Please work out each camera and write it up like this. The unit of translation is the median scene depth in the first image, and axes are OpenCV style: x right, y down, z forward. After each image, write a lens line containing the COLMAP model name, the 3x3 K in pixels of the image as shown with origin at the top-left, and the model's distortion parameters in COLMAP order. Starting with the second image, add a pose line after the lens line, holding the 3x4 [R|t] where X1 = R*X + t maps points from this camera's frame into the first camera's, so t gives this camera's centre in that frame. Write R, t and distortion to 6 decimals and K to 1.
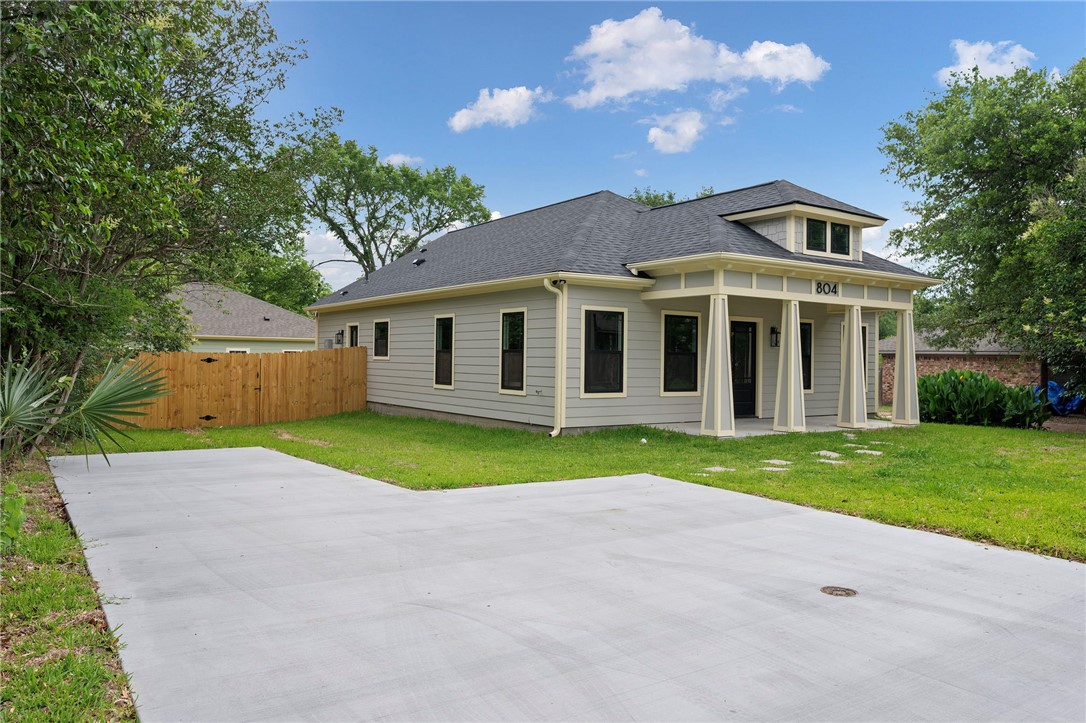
lens RADIAL K [[716.5, 0, 543.0], [0, 716.5, 361.5], [0, 0, 1]] dist [0.056219, 0.000133]
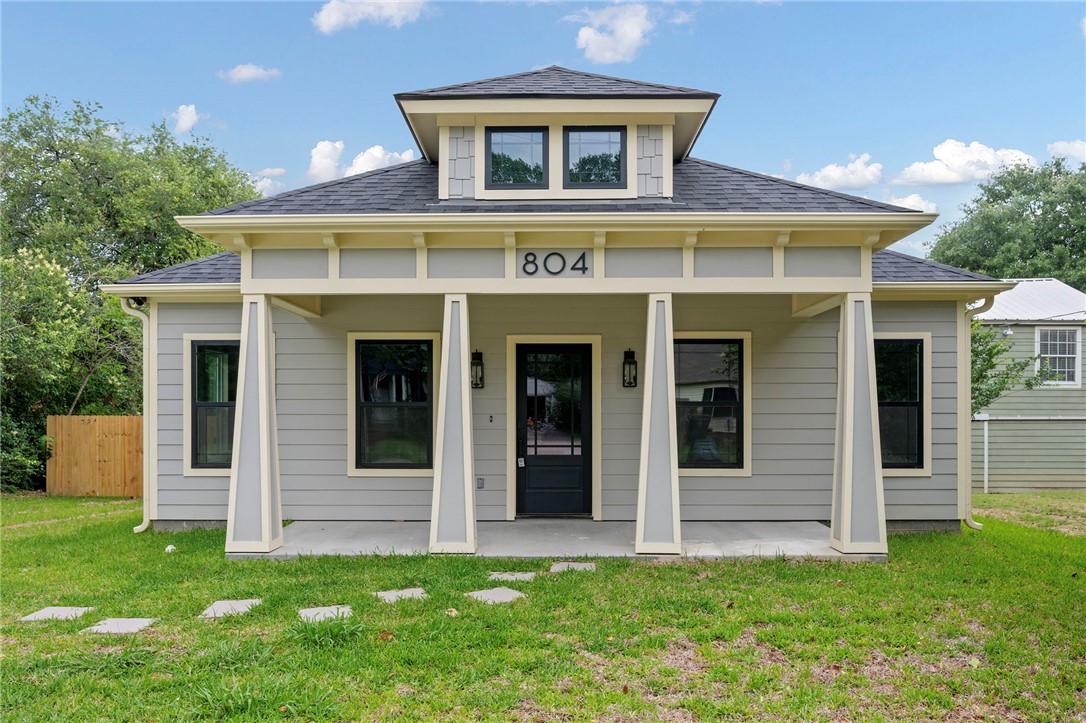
lens RADIAL K [[874.1, 0, 542.0], [0, 874.1, 431.2], [0, 0, 1]] dist [-0.002387, -0.001292]
pose [[0.799437, -0.005733, -0.600723, 0.726517], [0.011603, 0.999915, 0.005898, 0.008606], [0.600638, -0.011686, 0.799436, 0.511964]]
